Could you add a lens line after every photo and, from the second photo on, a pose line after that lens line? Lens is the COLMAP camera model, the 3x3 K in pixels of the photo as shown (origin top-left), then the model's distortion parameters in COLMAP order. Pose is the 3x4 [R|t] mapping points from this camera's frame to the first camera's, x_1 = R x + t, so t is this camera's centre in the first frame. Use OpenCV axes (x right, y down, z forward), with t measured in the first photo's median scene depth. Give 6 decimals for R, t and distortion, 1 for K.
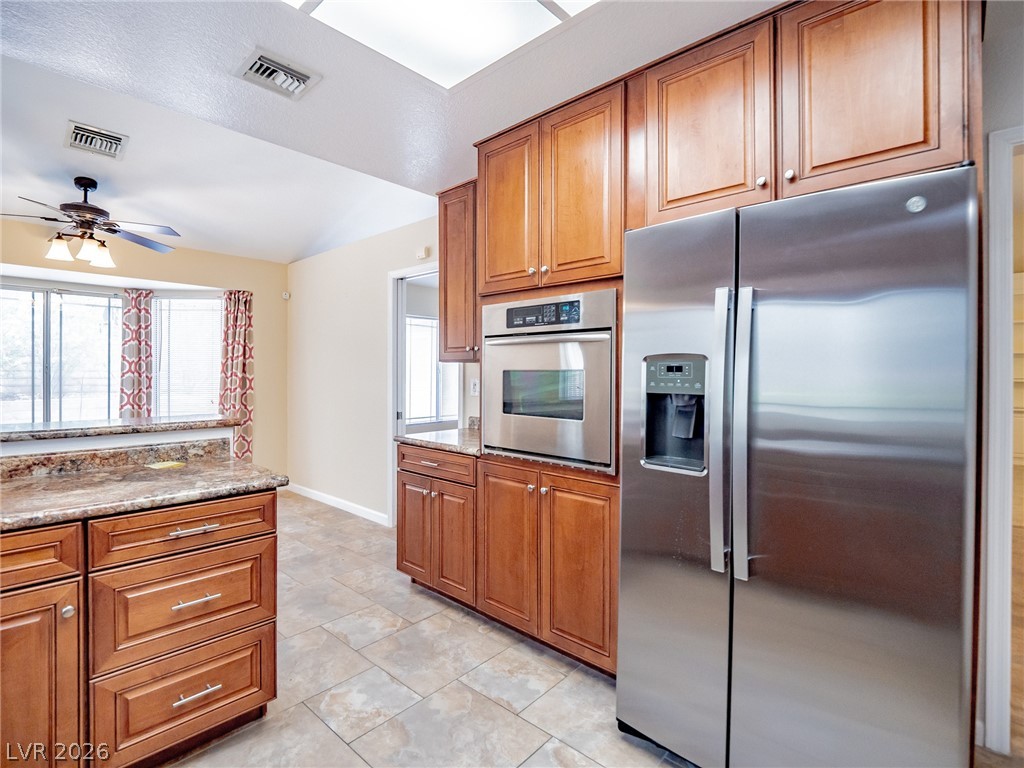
lens RADIAL K [[499.1, 0, 512.3], [0, 499.1, 374.6], [0, 0, 1]] dist [-0.016168, 0.001275]
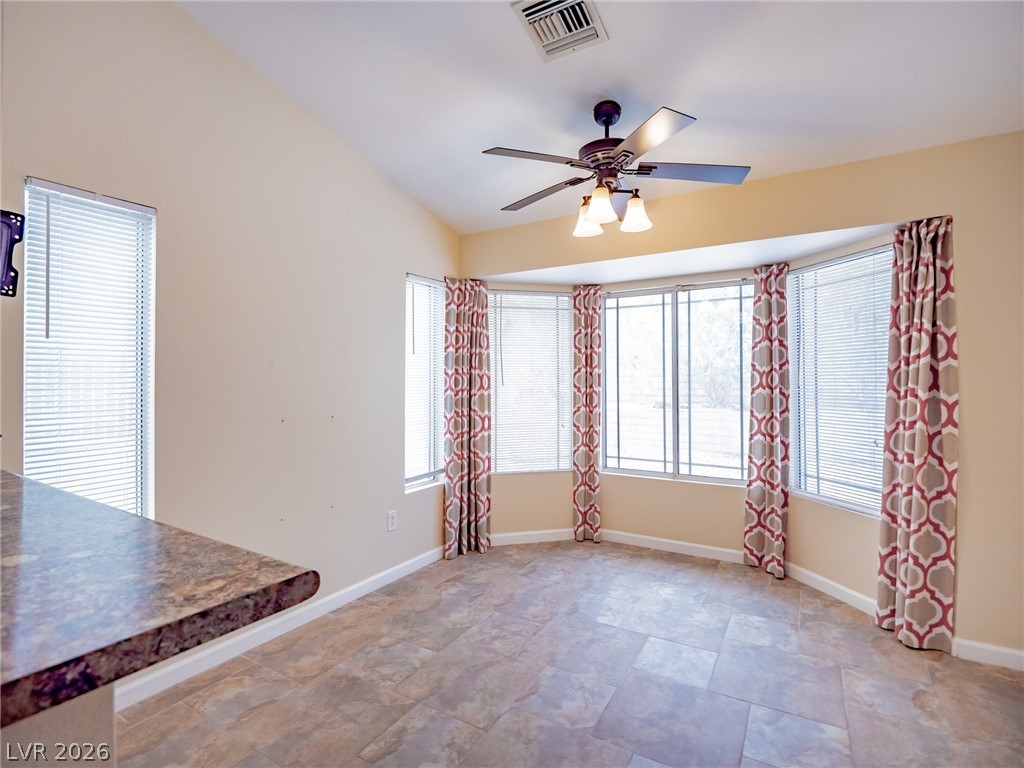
lens RADIAL K [[499.1, 0, 512.3], [0, 499.1, 374.6], [0, 0, 1]] dist [-0.016168, 0.001275]
pose [[0.193305, -0.018550, -0.980963, -0.157097], [-0.000784, 0.999818, -0.019062, -0.008873], [0.981138, 0.004454, 0.193255, 0.517777]]
